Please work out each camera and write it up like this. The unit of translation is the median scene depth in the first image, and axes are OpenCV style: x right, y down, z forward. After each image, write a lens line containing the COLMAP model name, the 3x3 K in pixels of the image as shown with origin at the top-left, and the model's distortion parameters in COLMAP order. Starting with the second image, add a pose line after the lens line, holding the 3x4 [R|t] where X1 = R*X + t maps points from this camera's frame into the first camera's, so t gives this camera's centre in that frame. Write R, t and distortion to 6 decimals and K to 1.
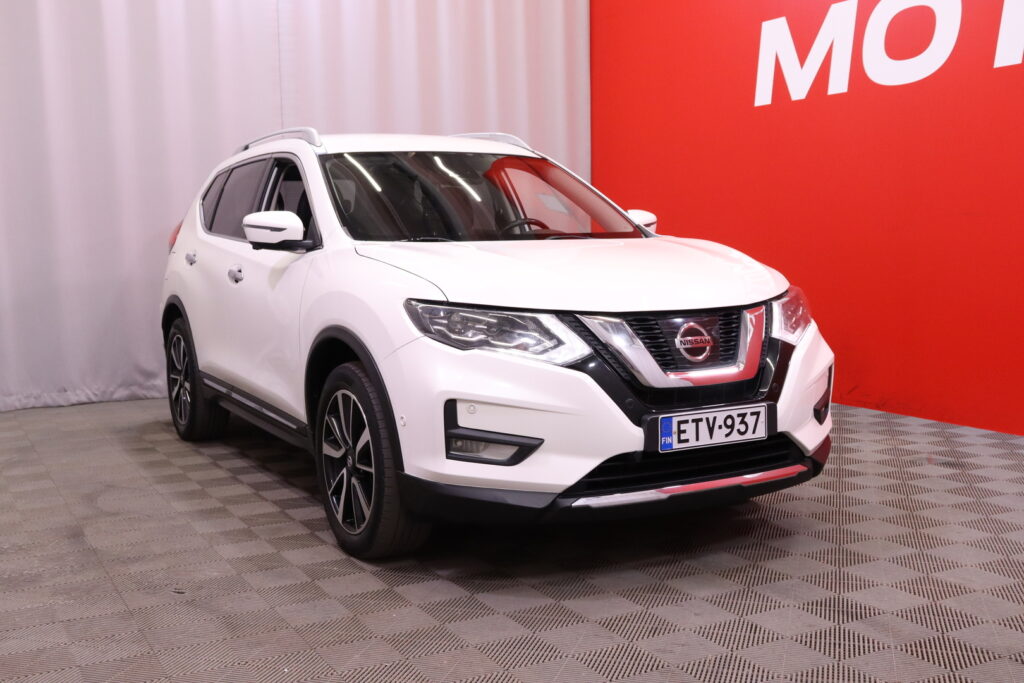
lens RADIAL K [[1102.1, 0, 512.0], [0, 1102.1, 341.5], [0, 0, 1]] dist [-0.034438, 0.013153]
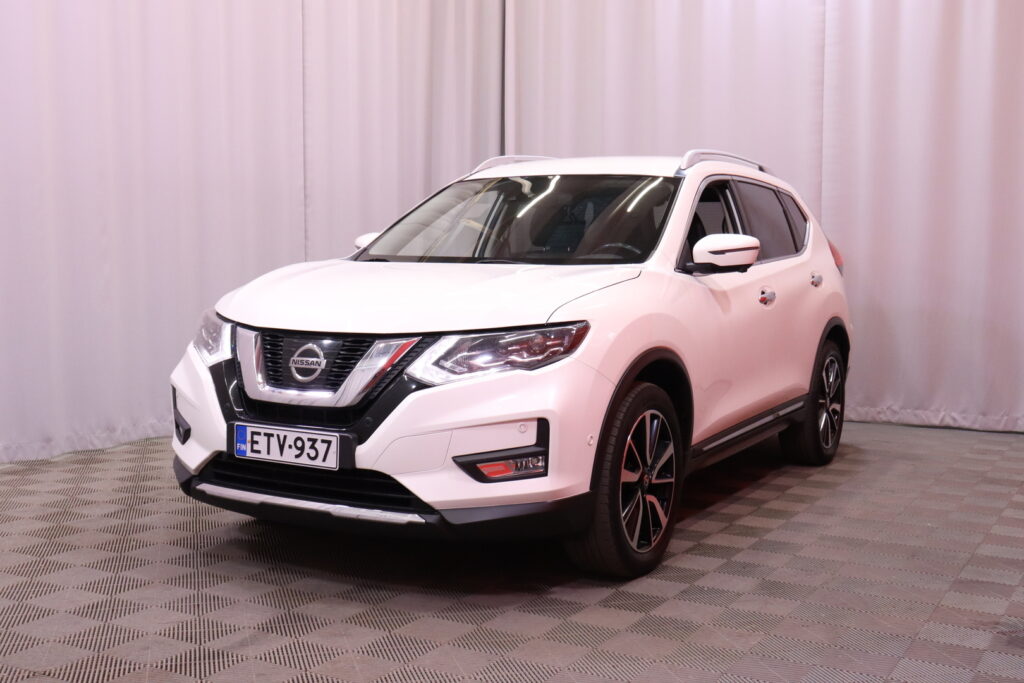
lens RADIAL K [[1169.6, 0, 512.0], [0, 1169.6, 341.5], [0, 0, 1]] dist [0.012629, 0.023646]
pose [[0.520149, 0.085893, -0.849745, 1.209796], [-0.105259, 0.993792, 0.036022, -0.079928], [0.847564, 0.070707, 0.525961, 0.596362]]
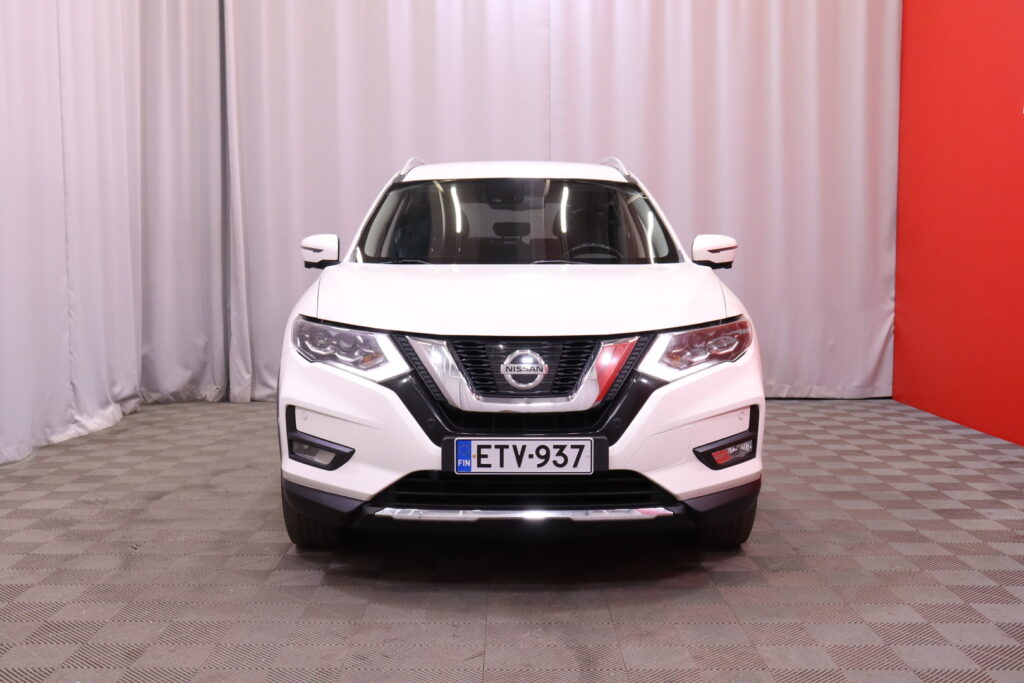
lens RADIAL K [[1132.1, 0, 512.0], [0, 1132.1, 341.5], [0, 0, 1]] dist [-0.051917, 0.011363]
pose [[0.880253, 0.051625, -0.471689, 0.648590], [-0.060456, 0.998164, -0.003574, -0.020582], [0.470638, 0.031663, 0.881758, 0.091604]]
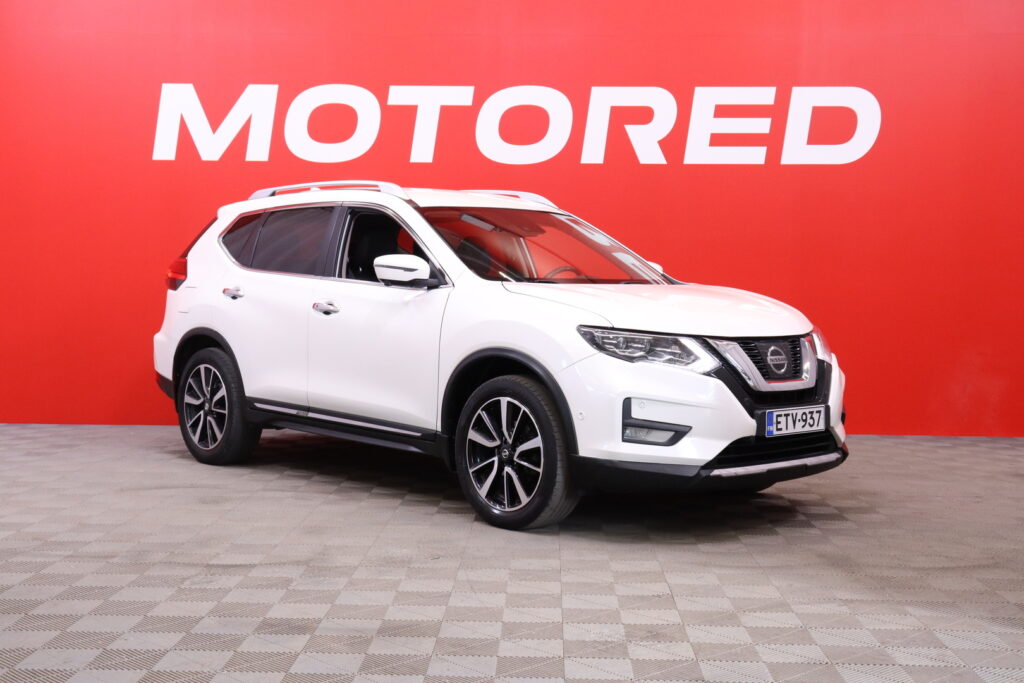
lens RADIAL K [[1302.0, 0, 512.0], [0, 1302.0, 341.5], [0, 0, 1]] dist [-0.008377, -0.006194]
pose [[0.973214, 0.013776, 0.229486, -0.543129], [-0.001962, 0.998665, -0.051626, 0.063594], [-0.229891, 0.049793, 0.971942, -0.520494]]
